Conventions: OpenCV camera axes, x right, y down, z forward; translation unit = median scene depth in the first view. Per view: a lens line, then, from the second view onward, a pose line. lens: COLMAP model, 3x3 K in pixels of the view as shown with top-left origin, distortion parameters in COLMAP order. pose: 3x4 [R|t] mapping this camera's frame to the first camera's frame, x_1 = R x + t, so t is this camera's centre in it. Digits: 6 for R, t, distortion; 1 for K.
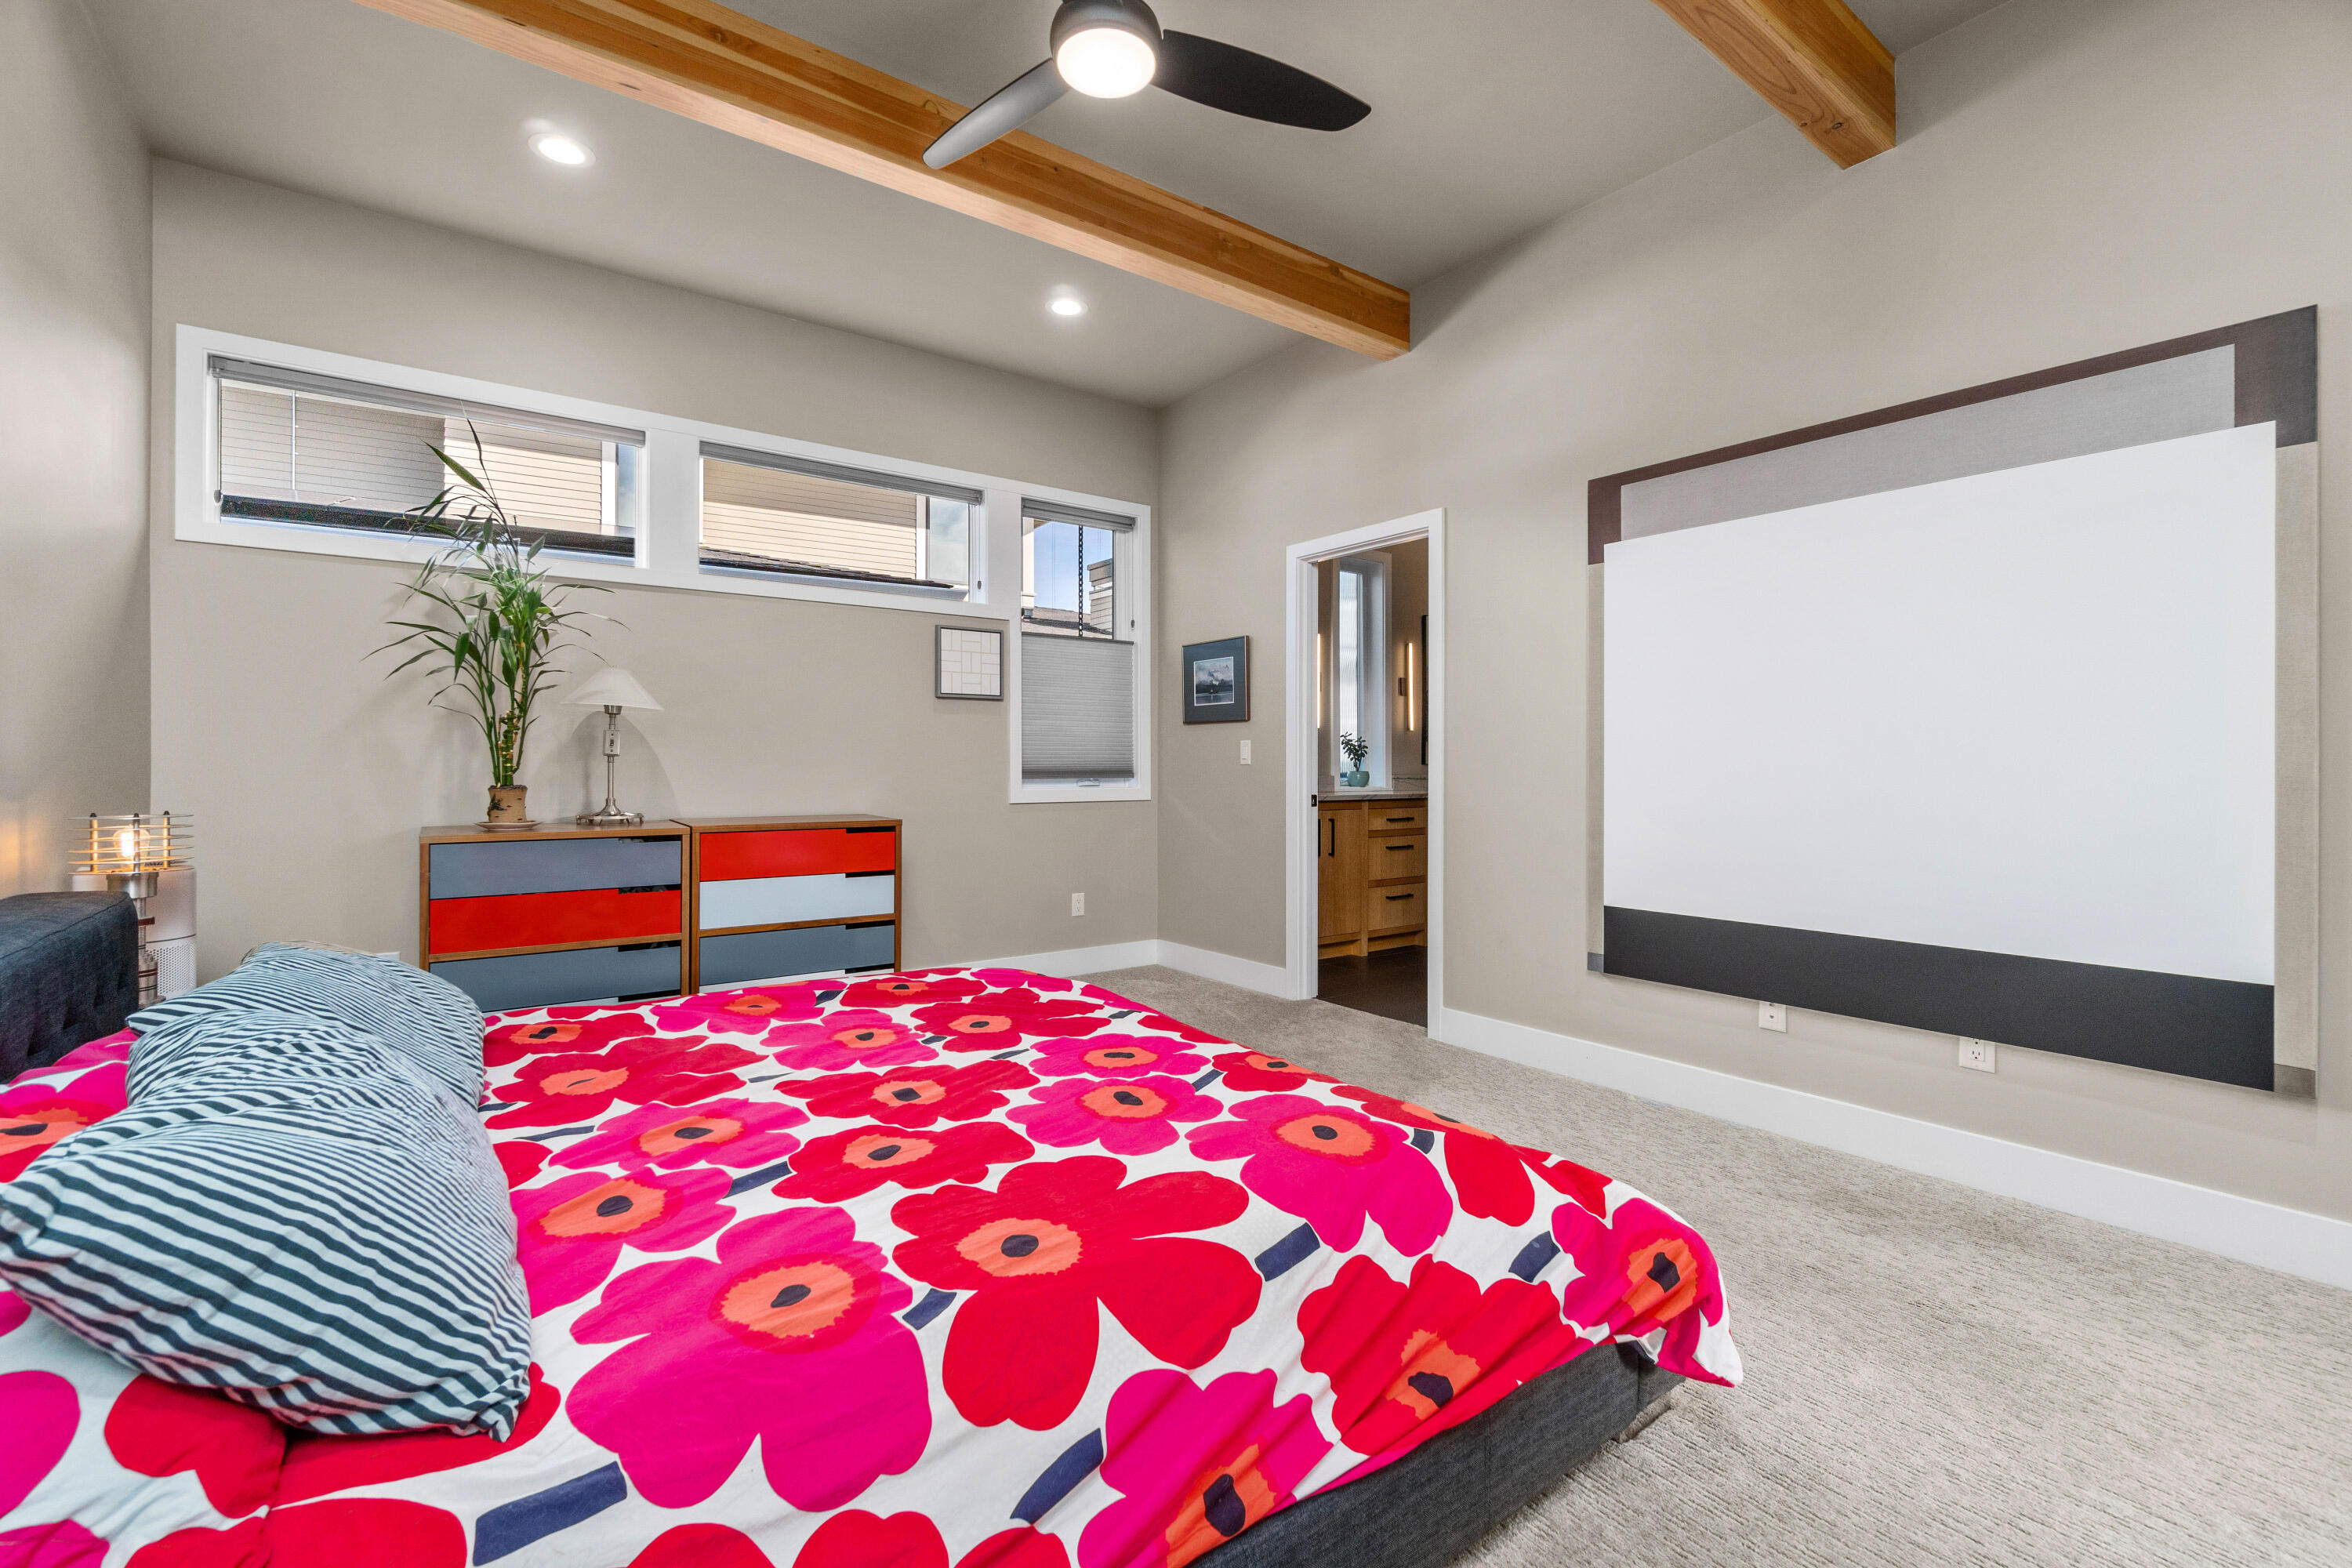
lens RADIAL K [[1031.5, 0, 1173.0], [0, 1031.5, 772.2], [0, 0, 1]] dist [-0.006049, 0.000324]
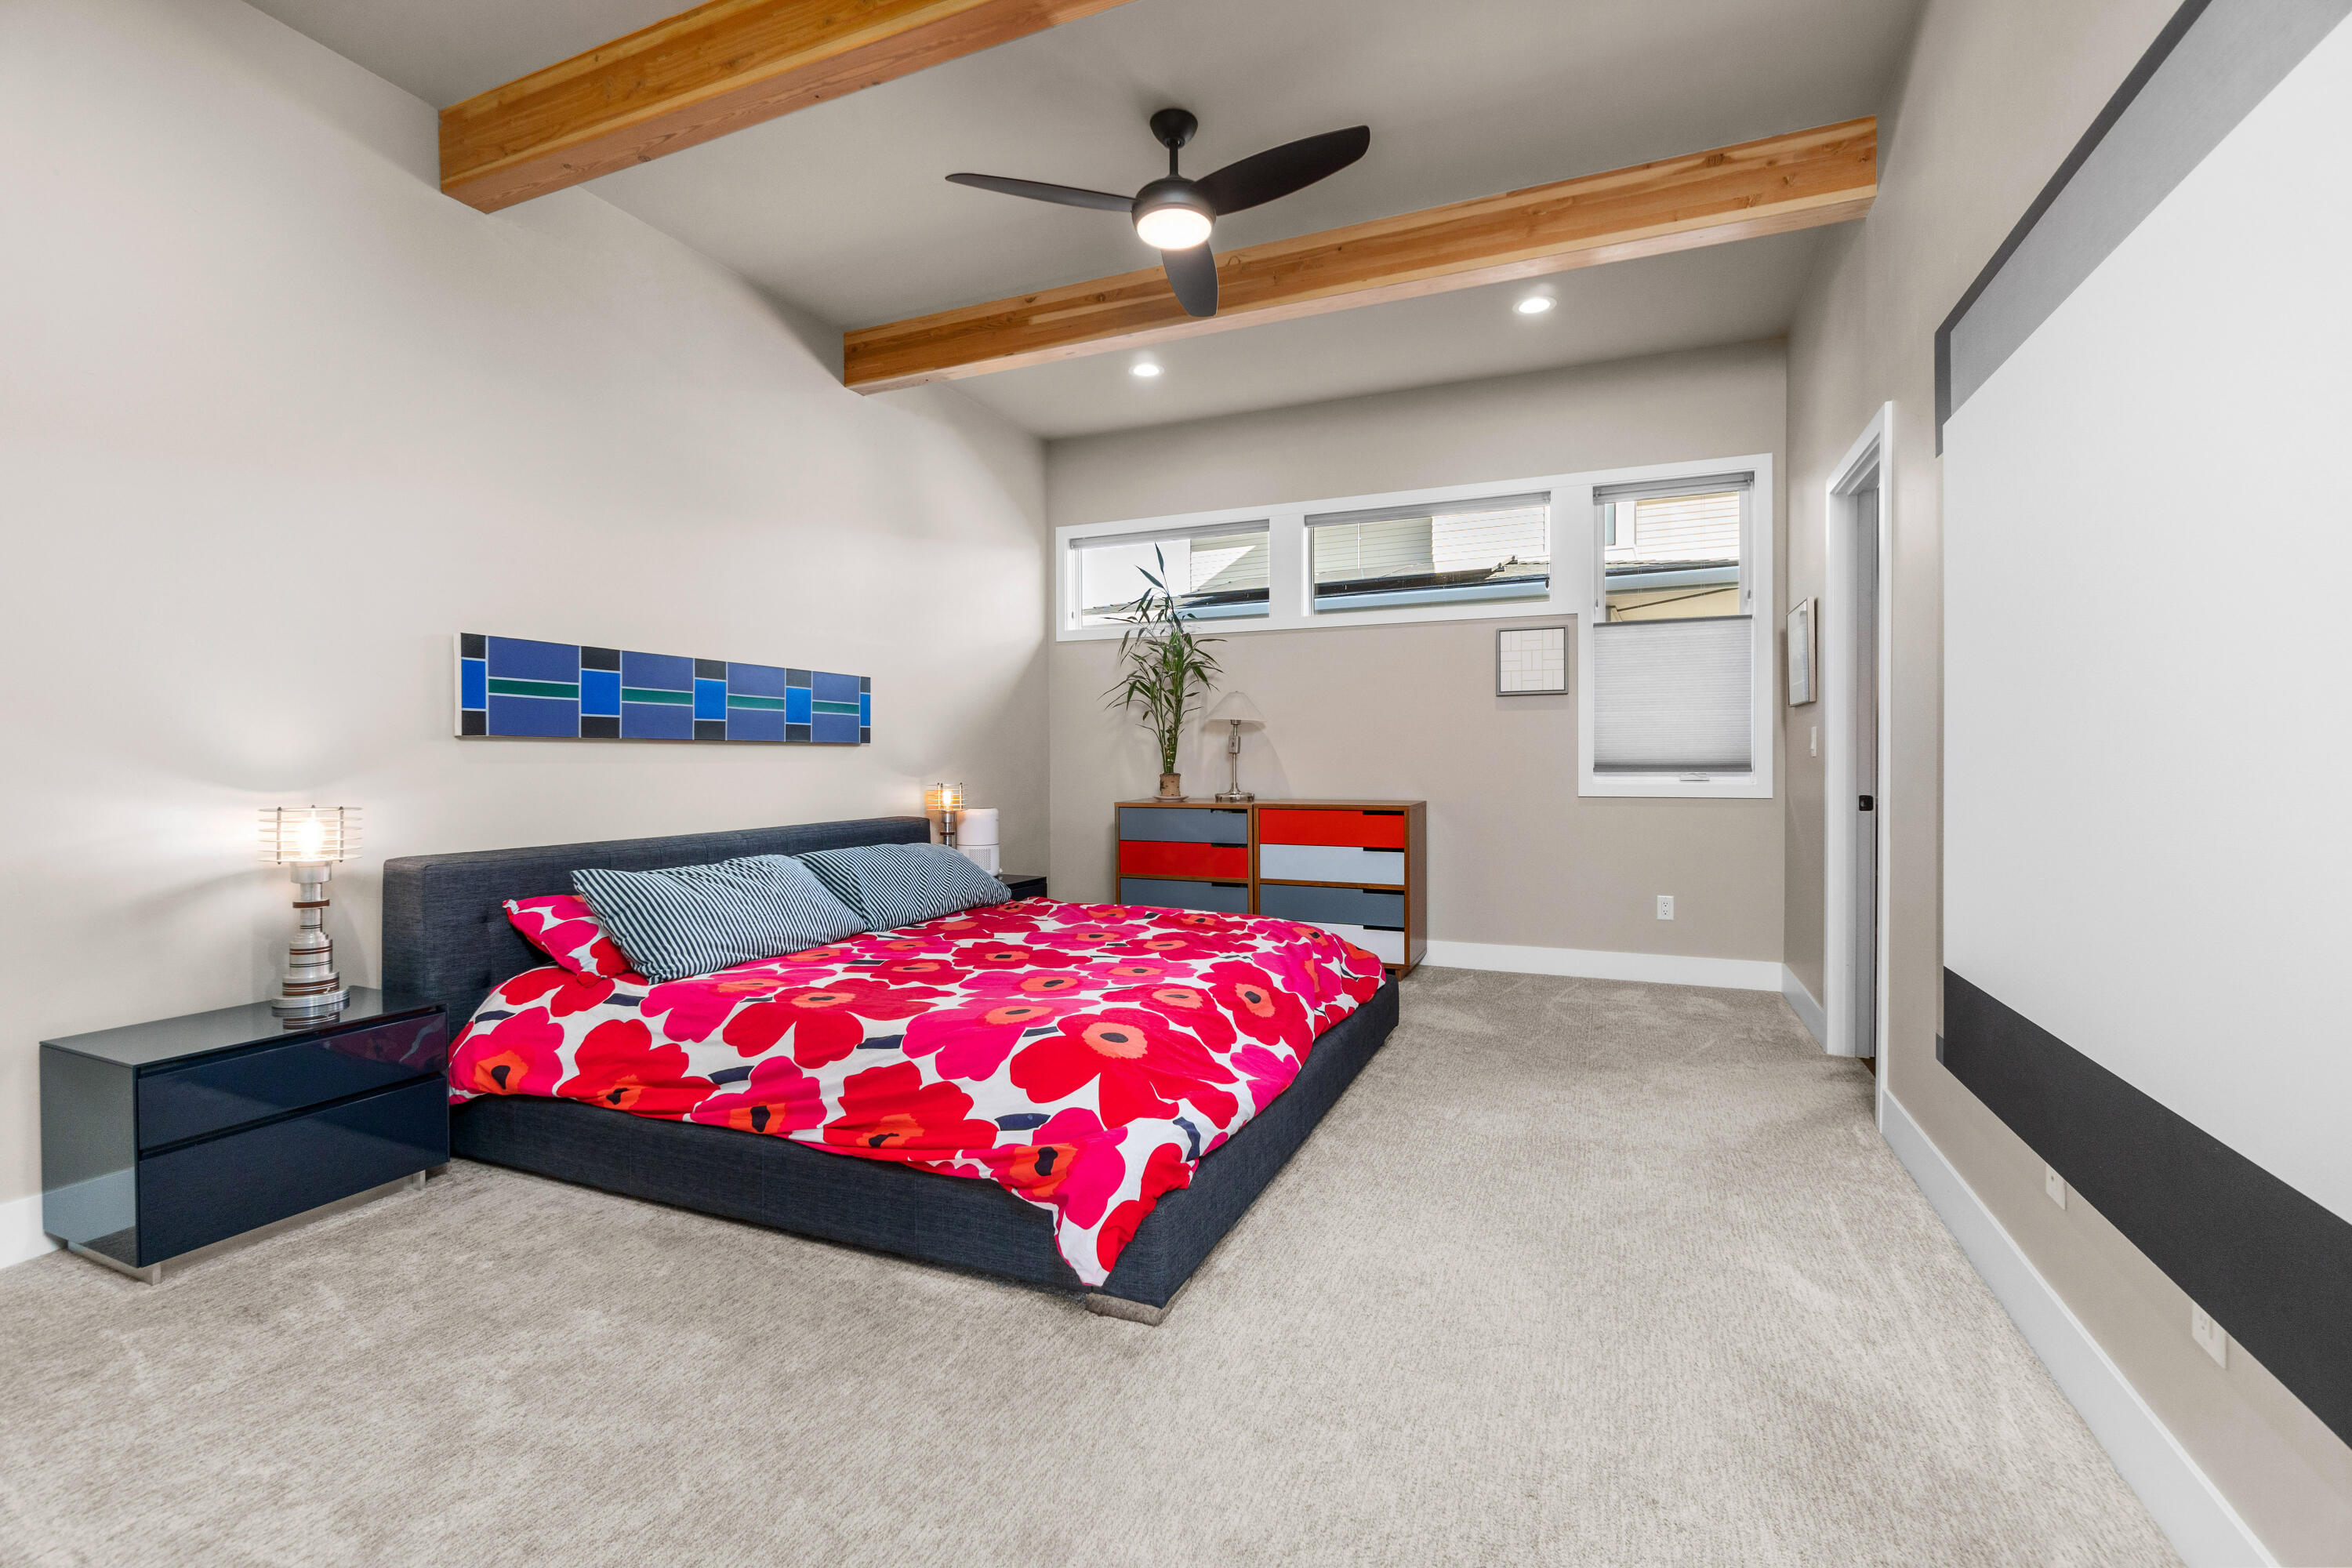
lens RADIAL K [[1031.5, 0, 1167.0], [0, 1031.5, 775.5], [0, 0, 1]] dist [-0.006049, 0.000324]
pose [[0.488433, 0.011293, -0.872528, 0.705033], [-0.002092, 0.999929, 0.011770, -0.001277], [0.872599, -0.003924, 0.488422, 0.219649]]
